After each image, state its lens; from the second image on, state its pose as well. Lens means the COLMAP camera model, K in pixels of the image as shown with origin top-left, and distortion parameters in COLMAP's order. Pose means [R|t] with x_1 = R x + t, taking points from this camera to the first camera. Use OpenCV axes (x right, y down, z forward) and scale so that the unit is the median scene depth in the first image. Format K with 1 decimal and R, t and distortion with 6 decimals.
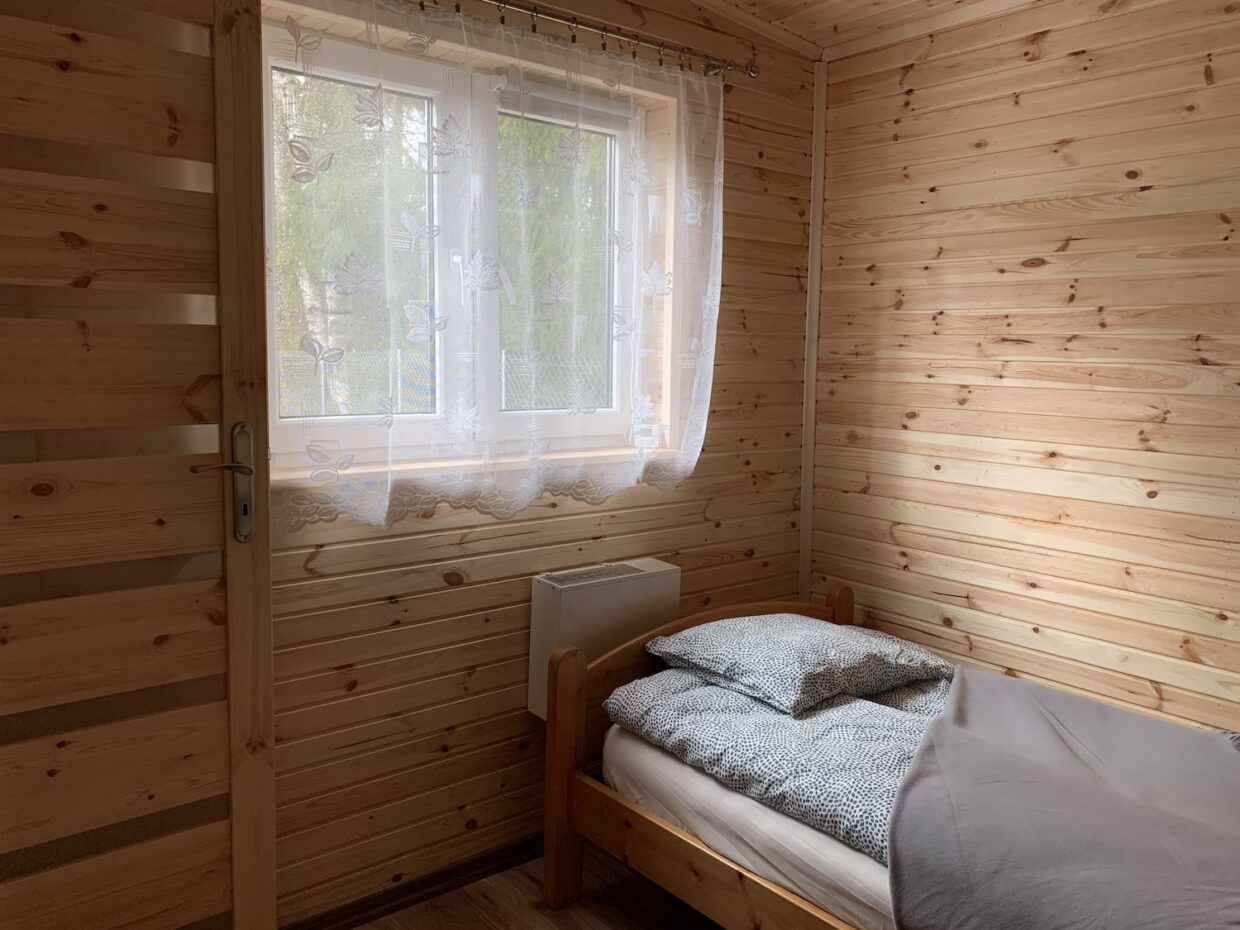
lens RADIAL K [[945.0, 0, 625.9], [0, 945.0, 458.9], [0, 0, 1]] dist [0.006999, -0.006140]
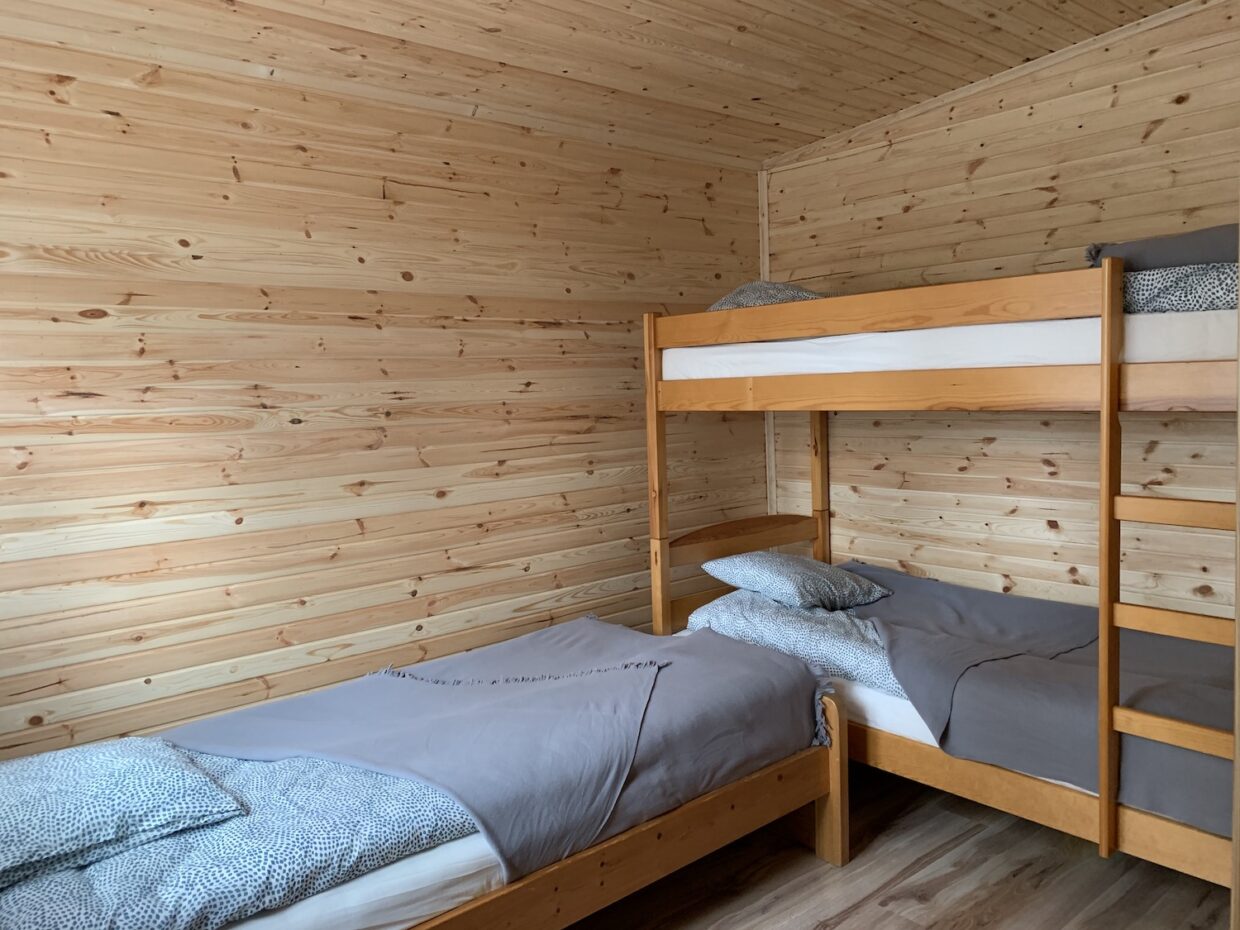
lens RADIAL K [[945.0, 0, 625.9], [0, 945.0, 458.9], [0, 0, 1]] dist [0.006999, -0.006140]
pose [[-0.028932, -0.095757, 0.994984, -0.615290], [0.141980, 0.984915, 0.098917, -0.086151], [-0.989447, 0.144130, -0.014900, 0.538592]]
